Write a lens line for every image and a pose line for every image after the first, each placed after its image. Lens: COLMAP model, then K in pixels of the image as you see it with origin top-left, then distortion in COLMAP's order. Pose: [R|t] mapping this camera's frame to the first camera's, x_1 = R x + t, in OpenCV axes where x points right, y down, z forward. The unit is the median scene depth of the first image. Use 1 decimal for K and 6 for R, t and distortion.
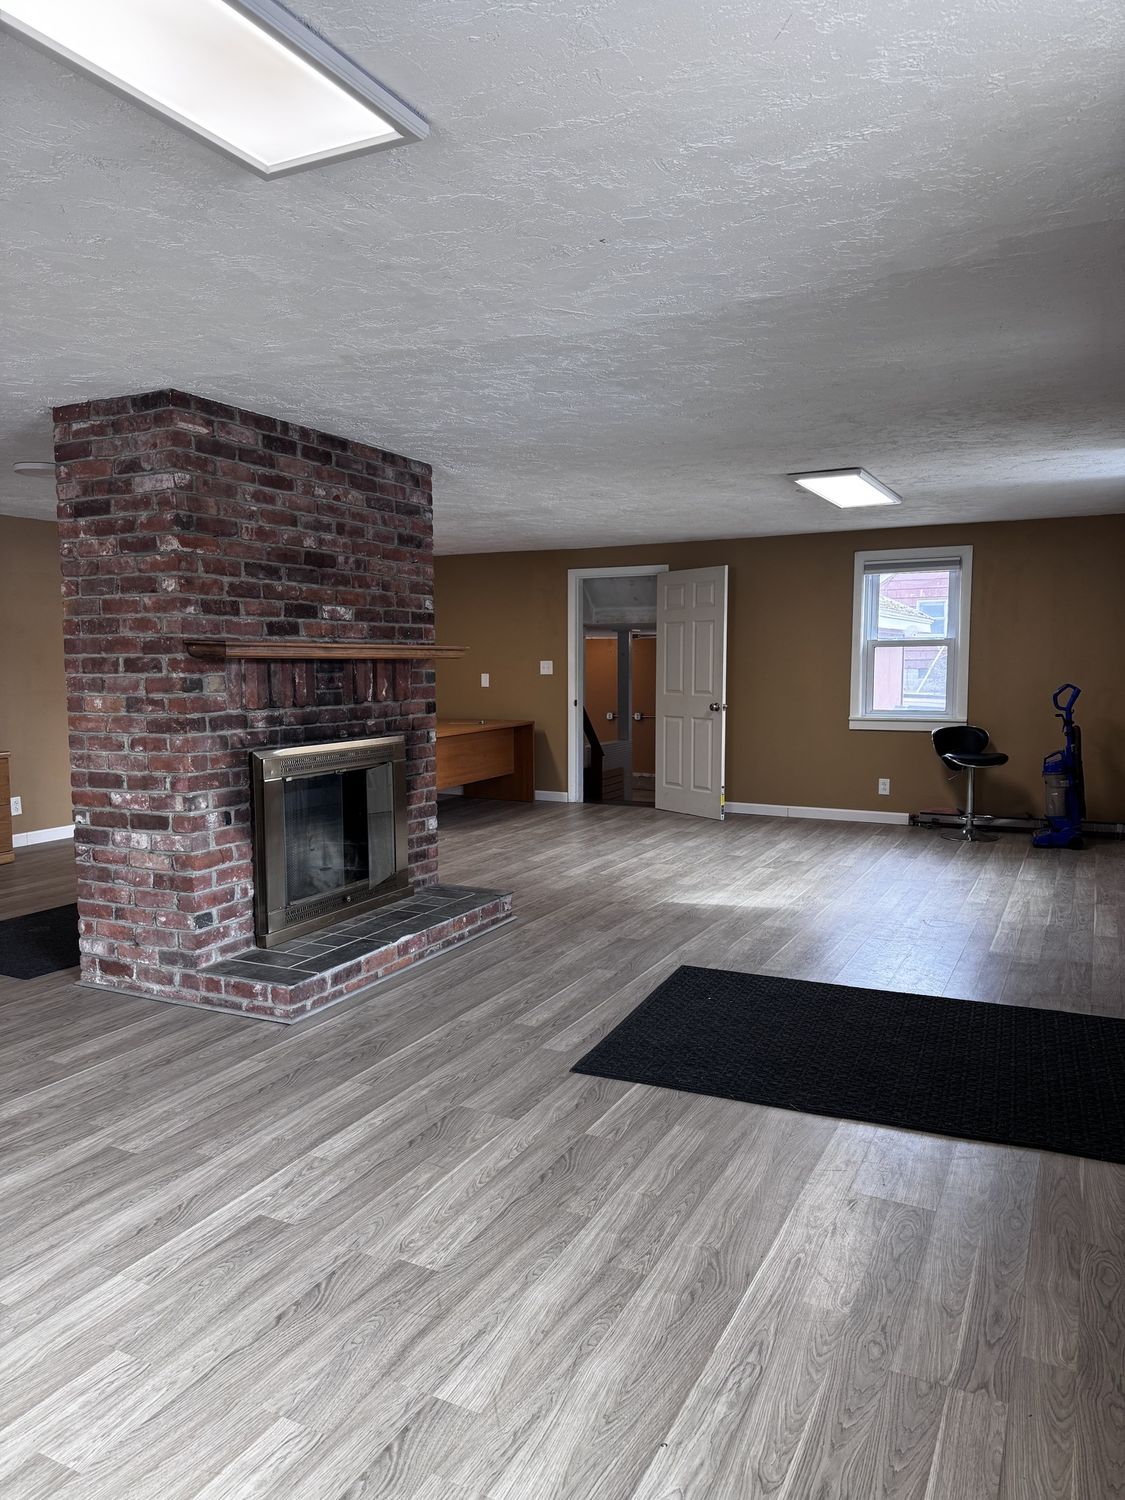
lens RADIAL K [[1049.2, 0, 564.5], [0, 1049.2, 757.3], [0, 0, 1]] dist [0.104267, -0.196004]
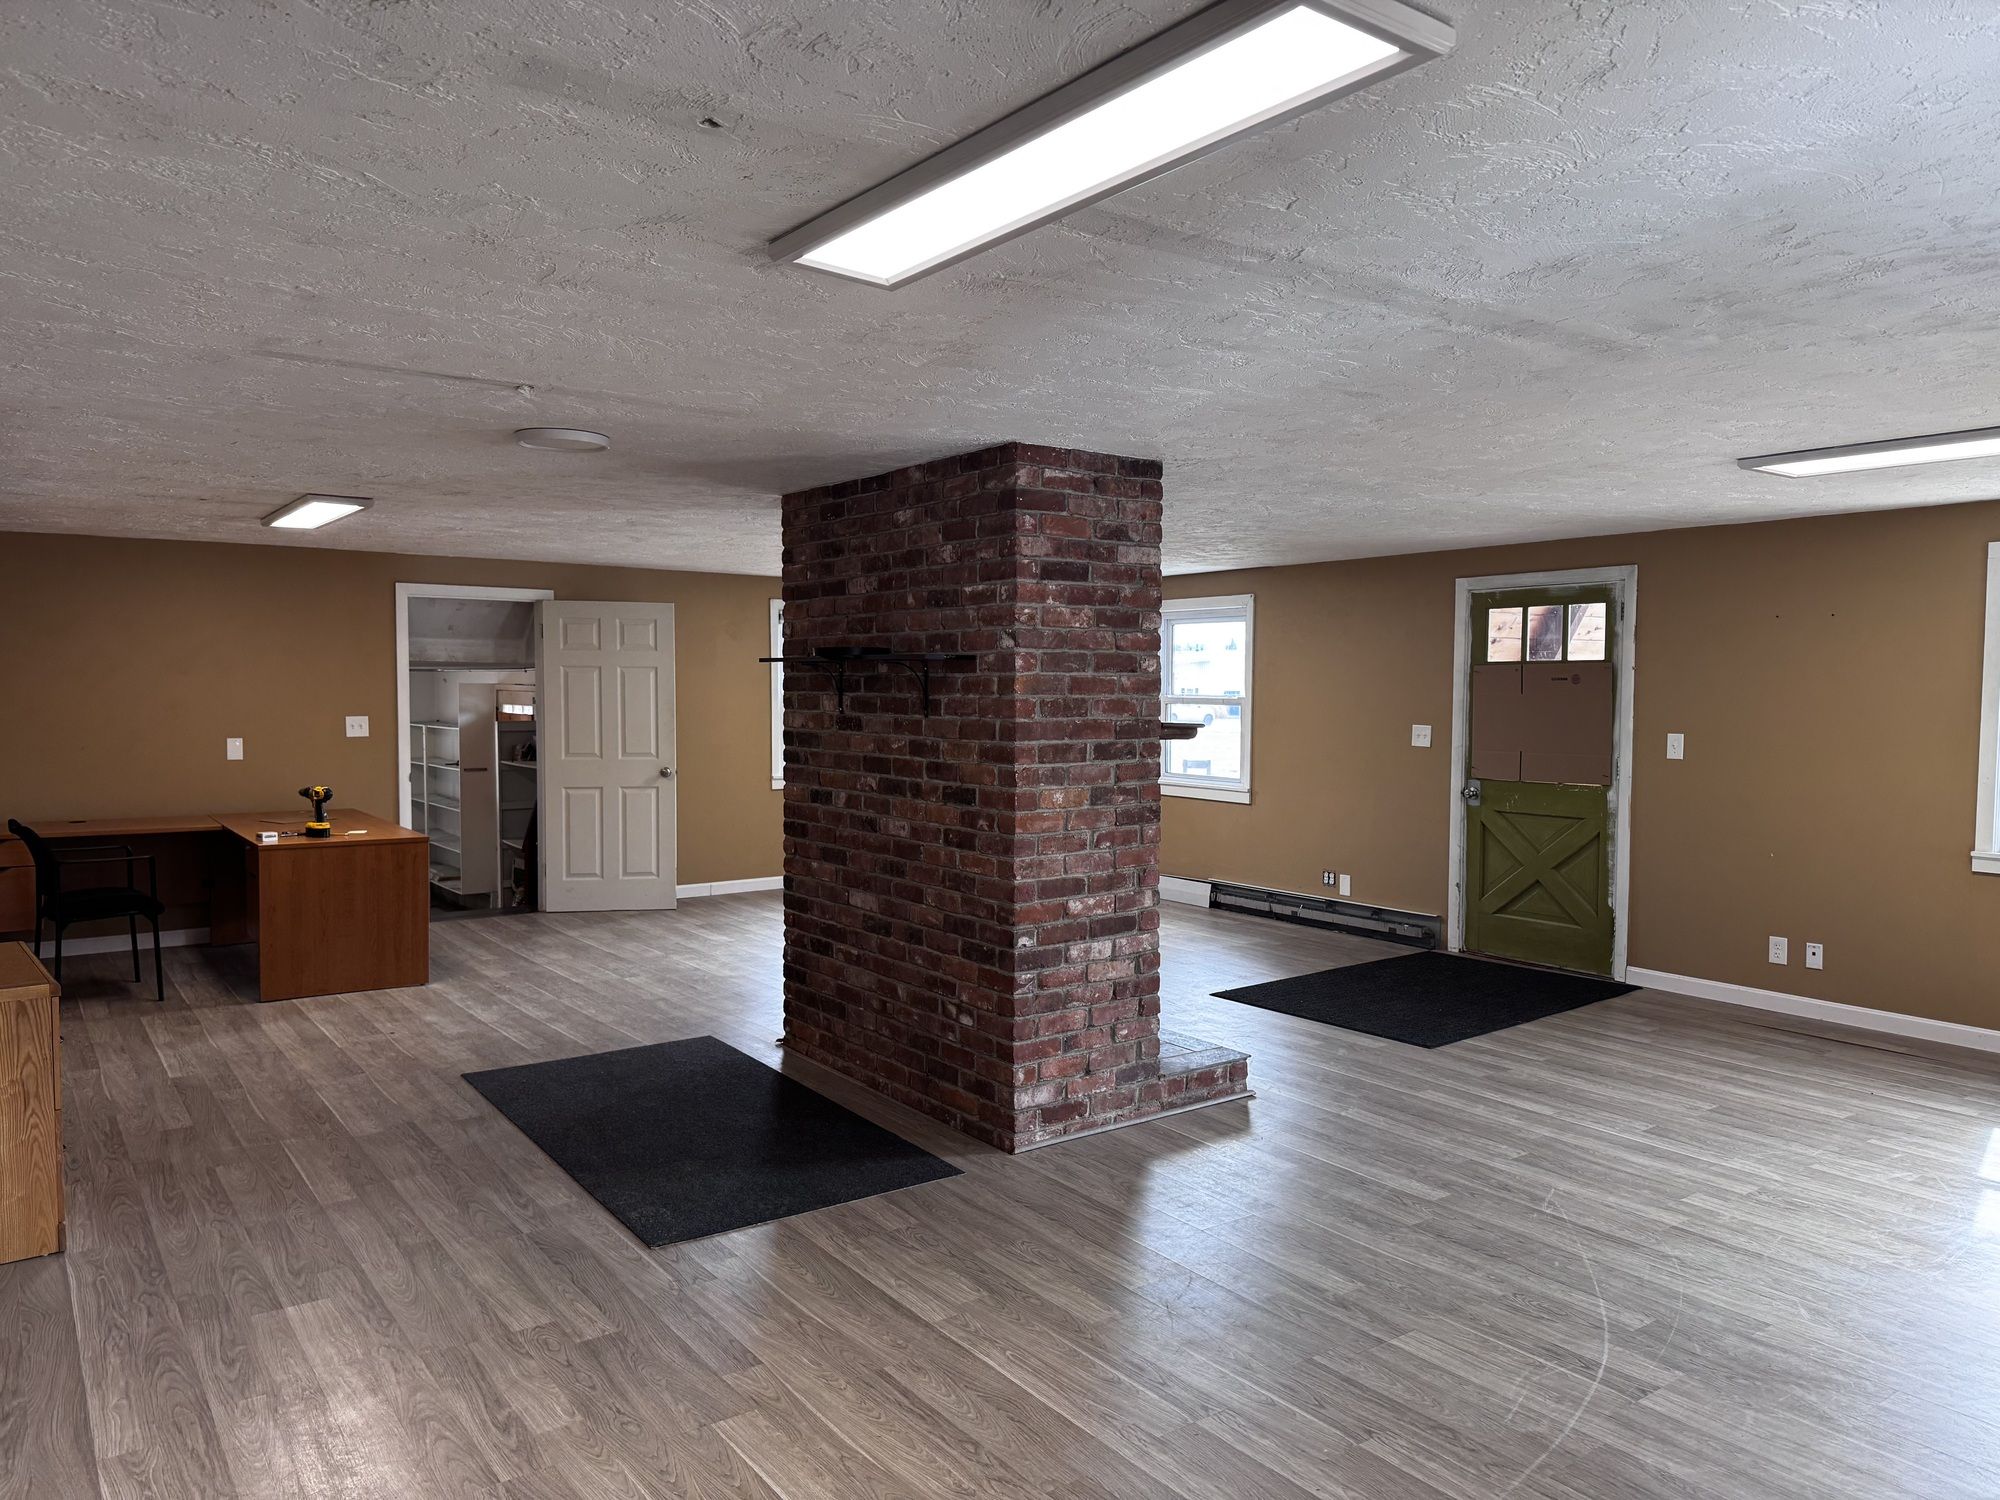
lens RADIAL K [[1398.9, 0, 1000.0], [0, 1398.9, 750.0], [0, 0, 1]] dist [0.104267, -0.196004]
pose [[0.452326, -0.036114, 0.891121, -1.494230], [0.075352, 0.997155, 0.002163, -0.097419], [-0.888664, 0.066170, 0.453761, 0.545907]]
